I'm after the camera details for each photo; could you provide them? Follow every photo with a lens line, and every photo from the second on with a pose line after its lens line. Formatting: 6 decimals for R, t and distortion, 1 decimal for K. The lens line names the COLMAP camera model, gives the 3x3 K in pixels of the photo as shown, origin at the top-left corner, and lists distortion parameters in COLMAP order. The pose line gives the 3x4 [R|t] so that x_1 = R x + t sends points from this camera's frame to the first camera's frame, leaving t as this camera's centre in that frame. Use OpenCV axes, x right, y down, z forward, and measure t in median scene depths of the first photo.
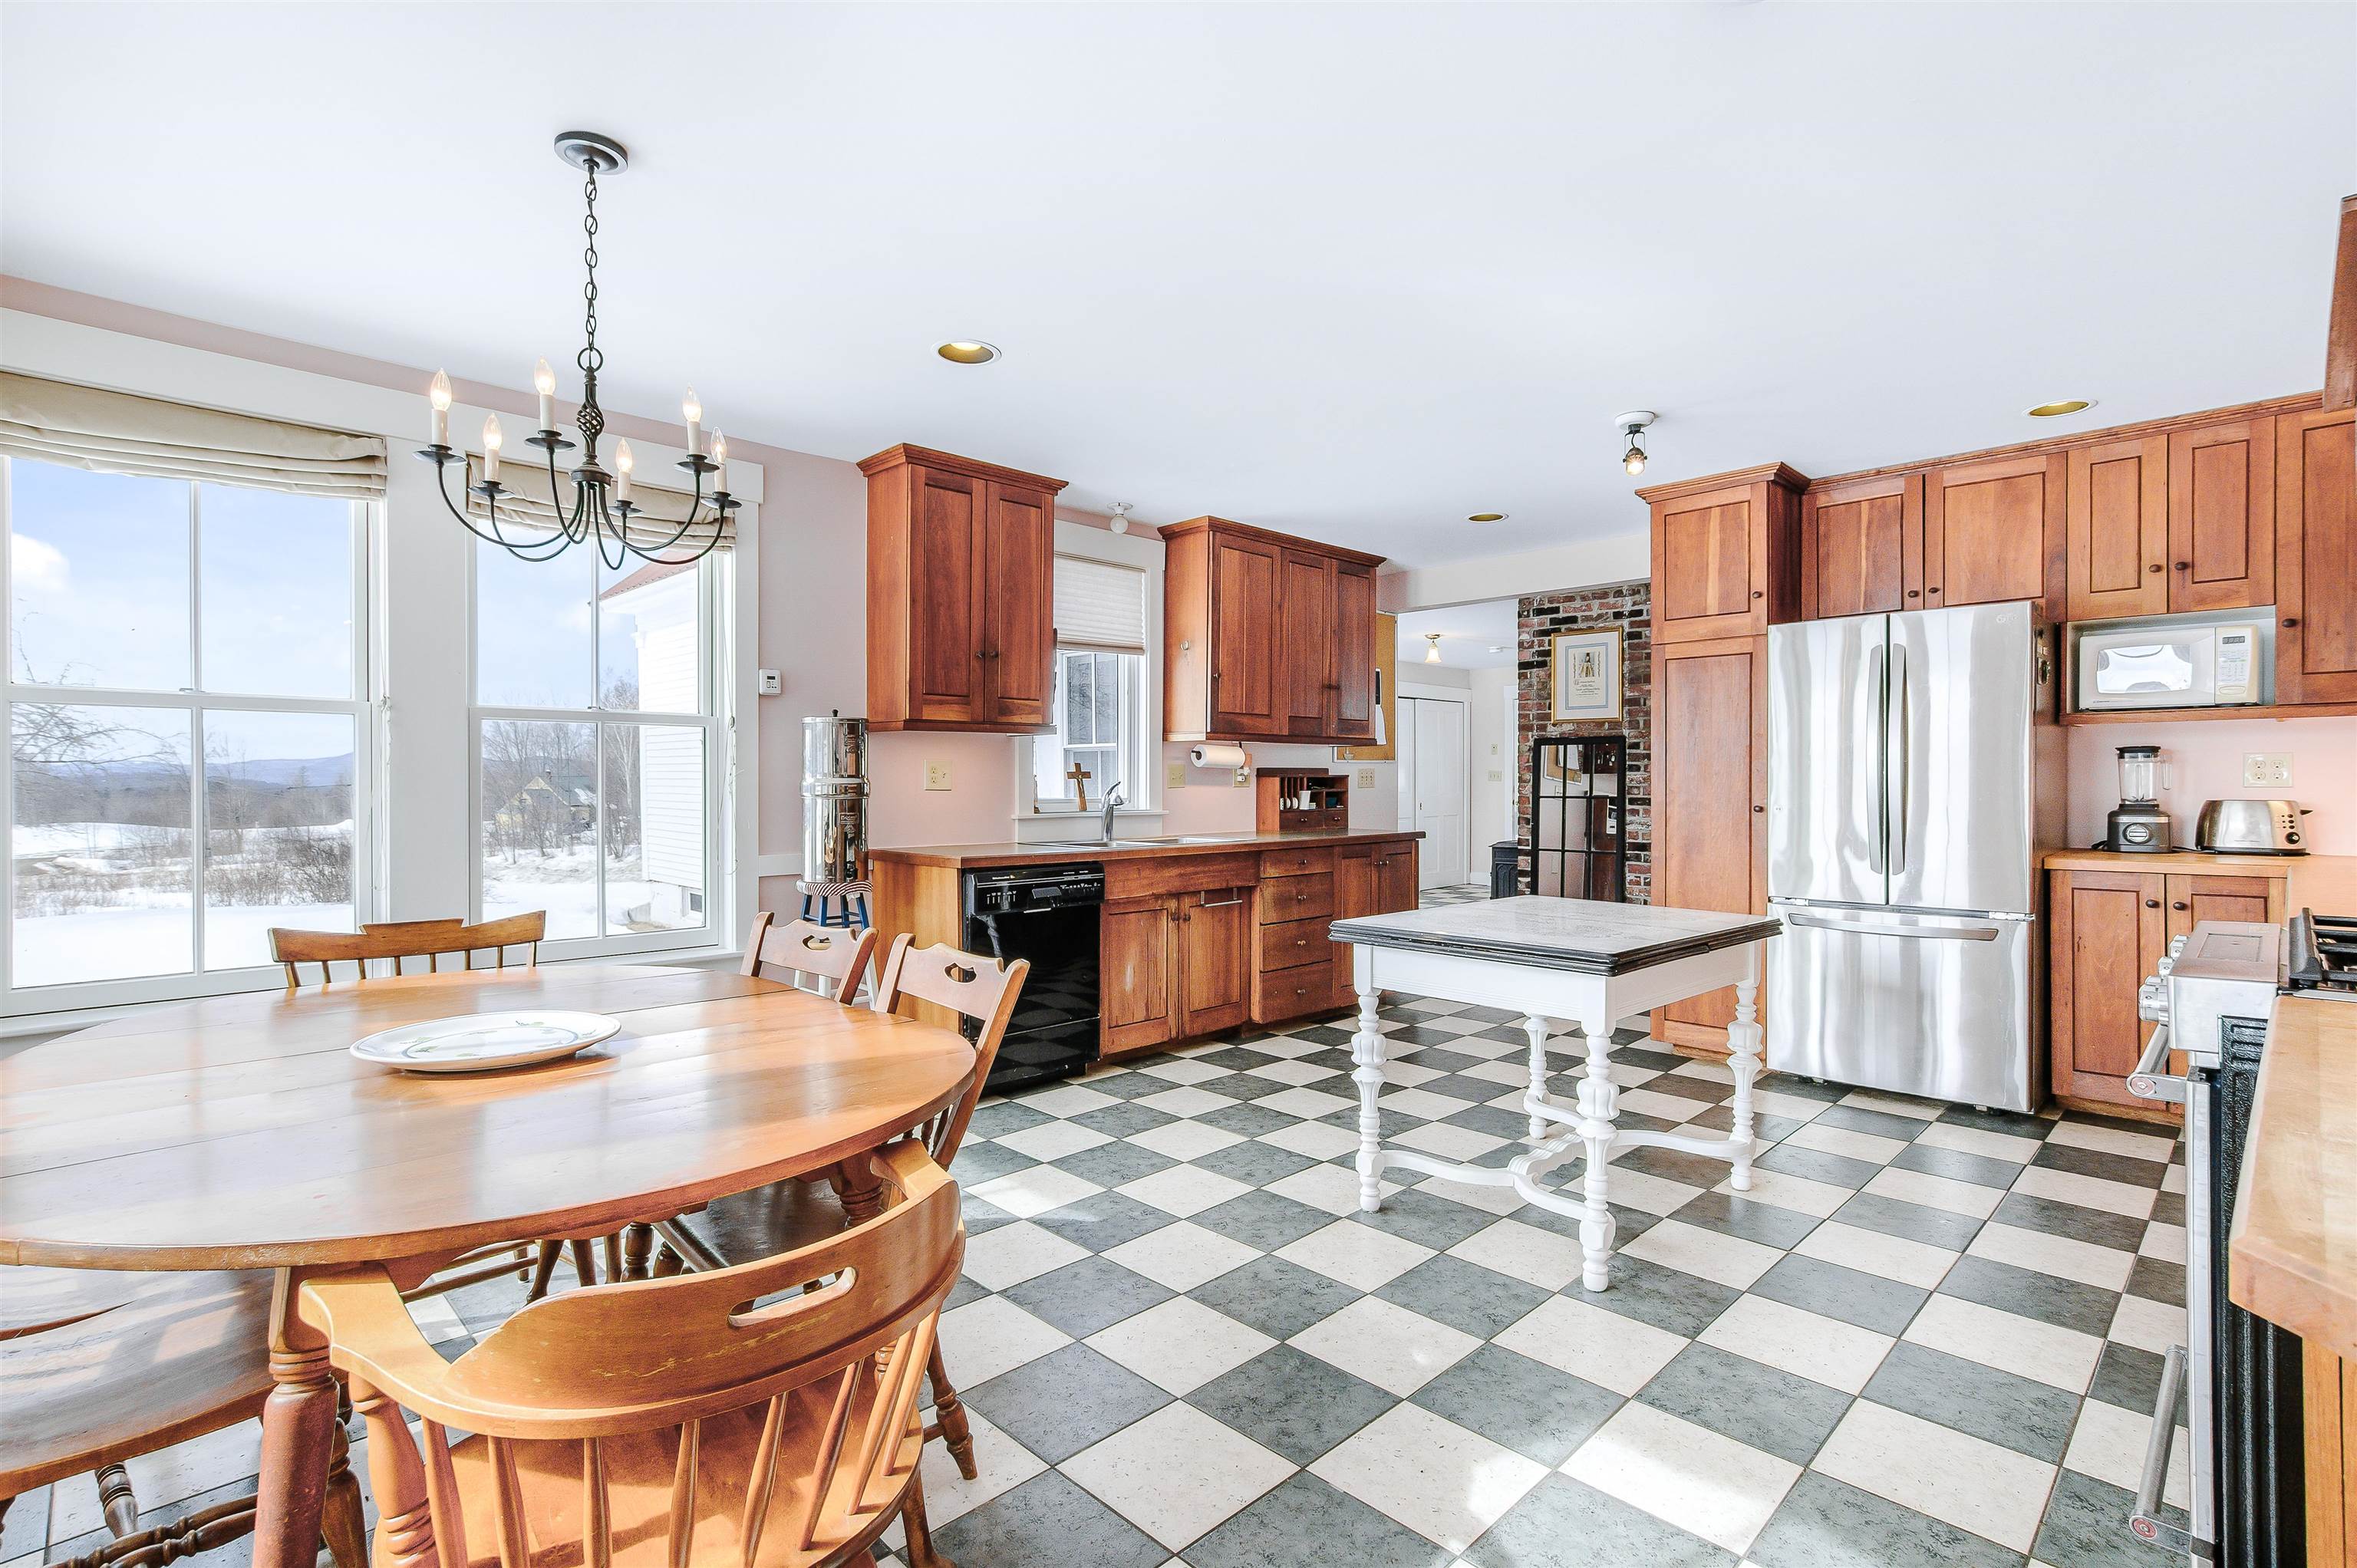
lens RADIAL K [[1099.9, 0, 1178.5], [0, 1099.9, 784.0], [0, 0, 1]] dist [-0.001028, -0.000115]
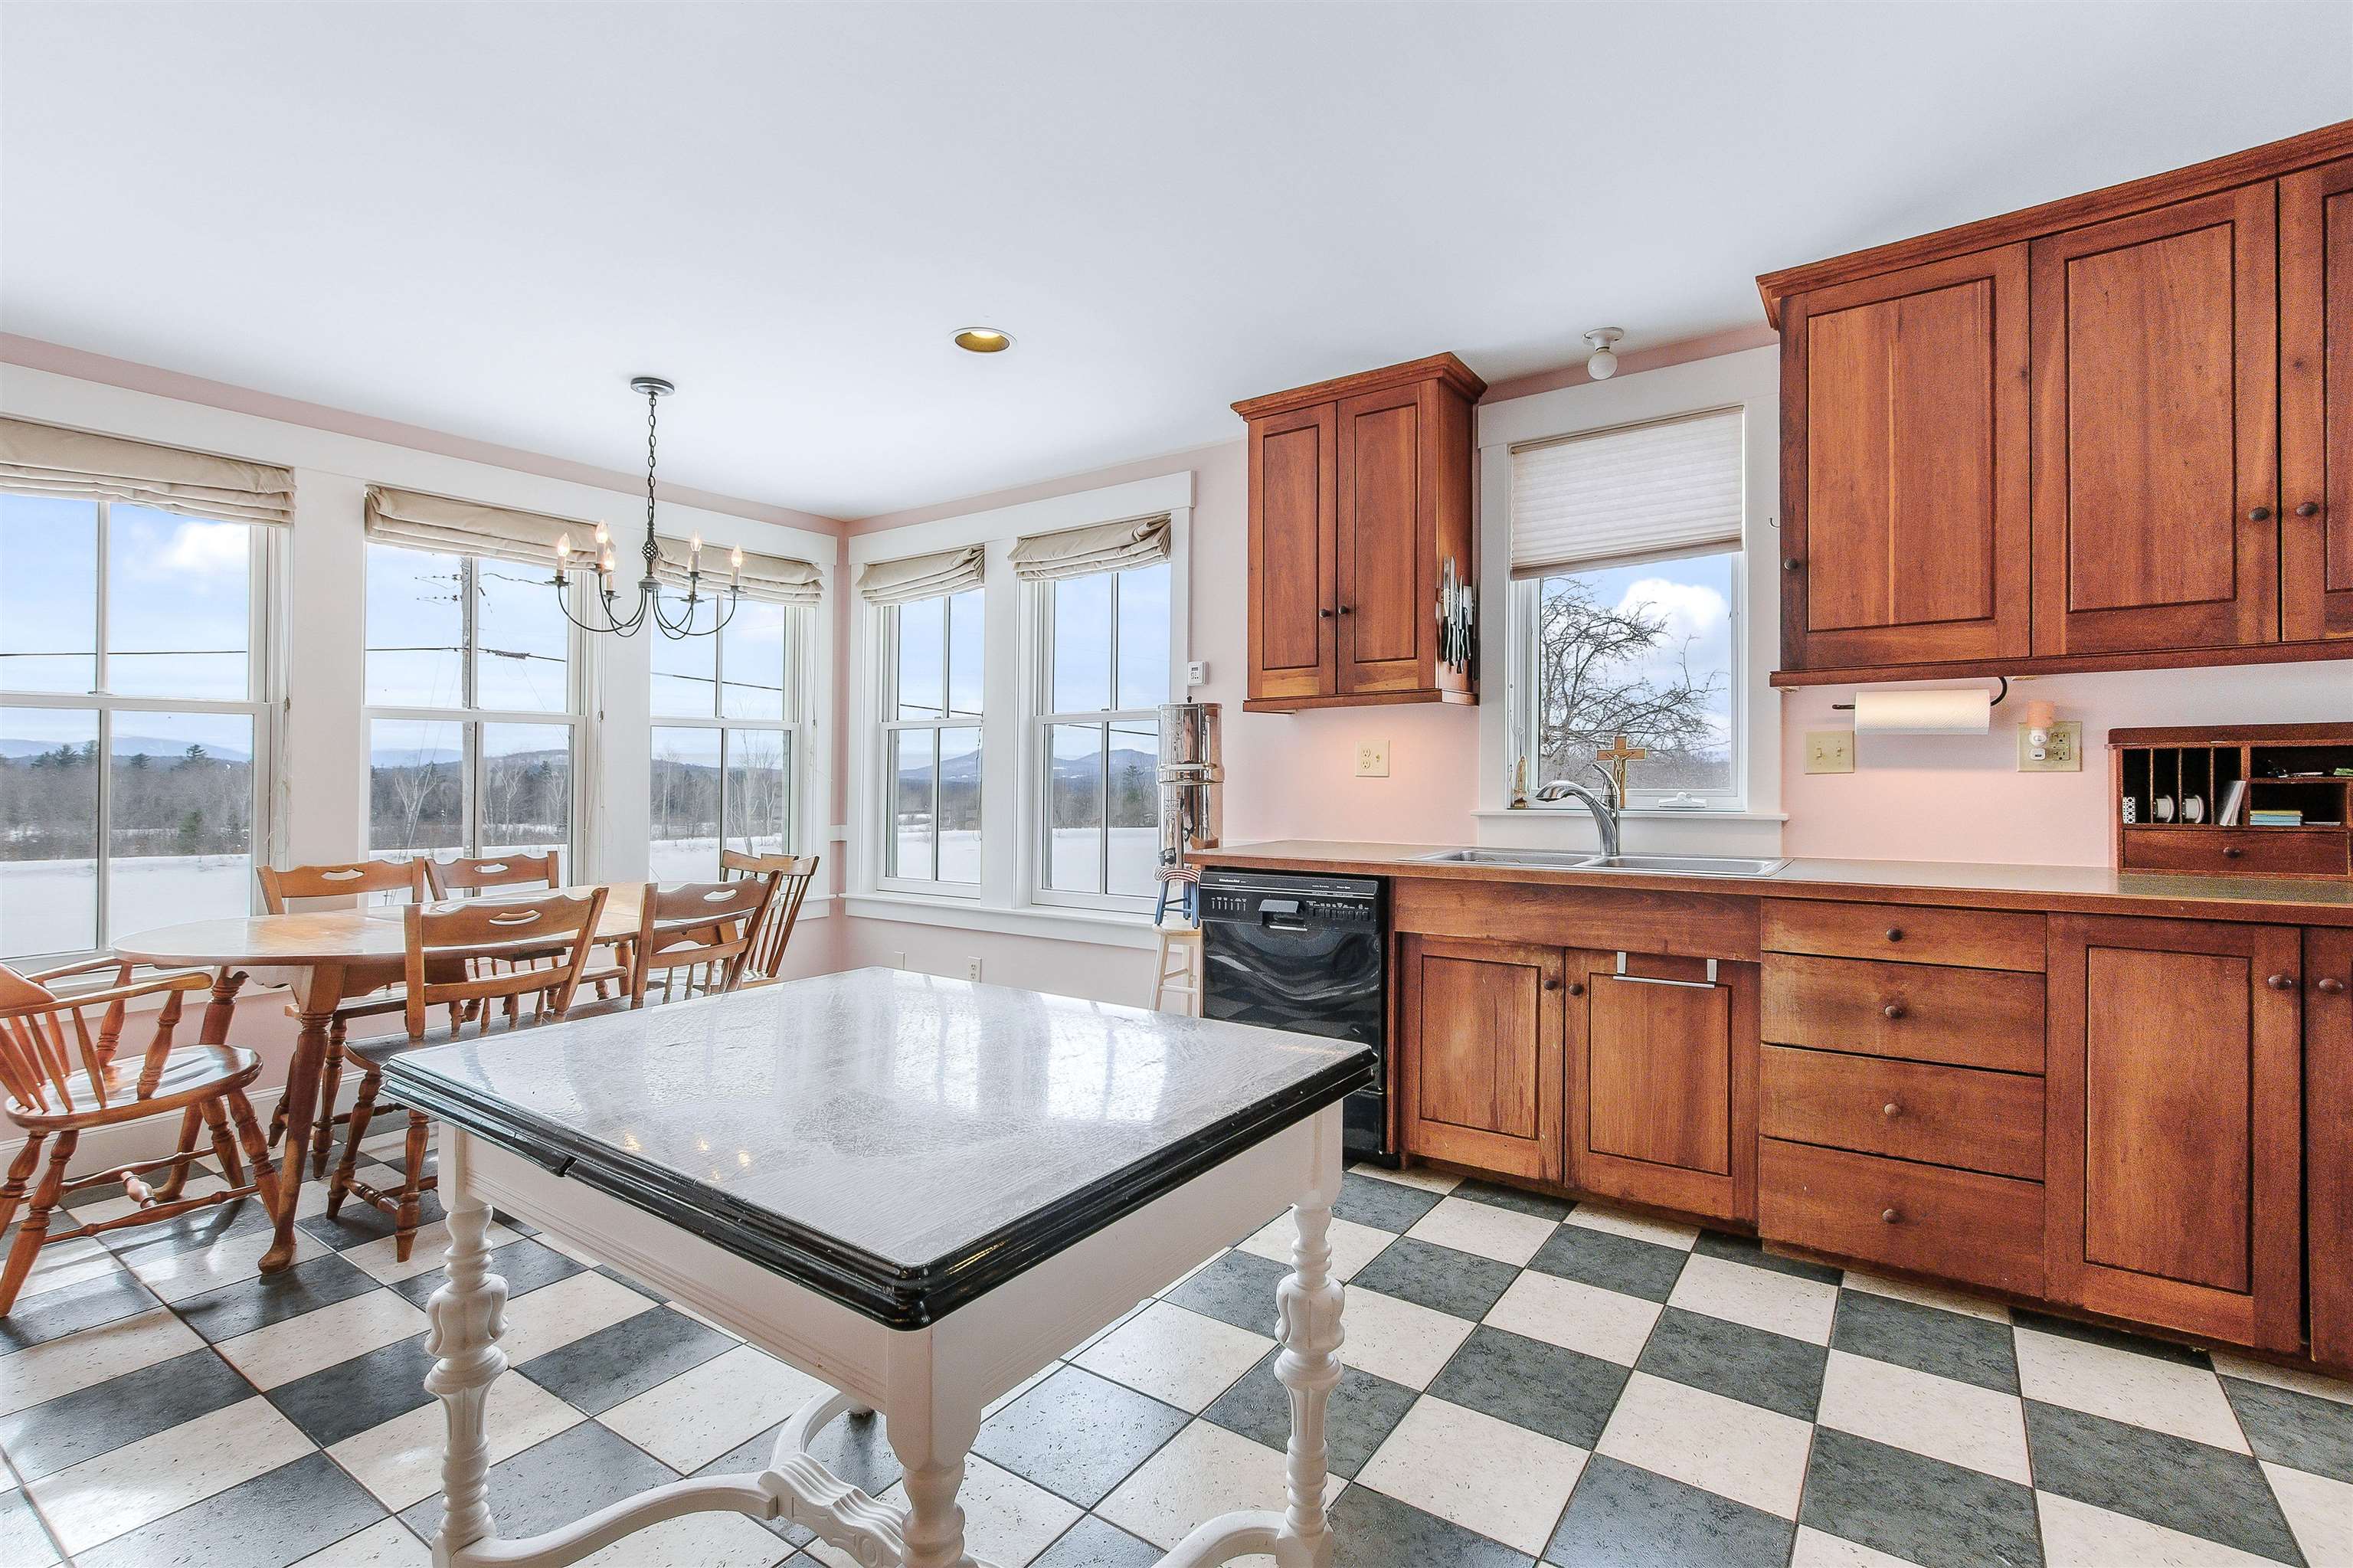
lens RADIAL K [[1082.1, 0, 1177.2], [0, 1082.1, 756.0], [0, 0, 1]] dist [0.001548, 0.000309]
pose [[0.188722, -0.015676, -0.981906, 0.560762], [0.004526, 0.999876, -0.015093, 0.001774], [0.982020, -0.001596, 0.188769, 0.687410]]
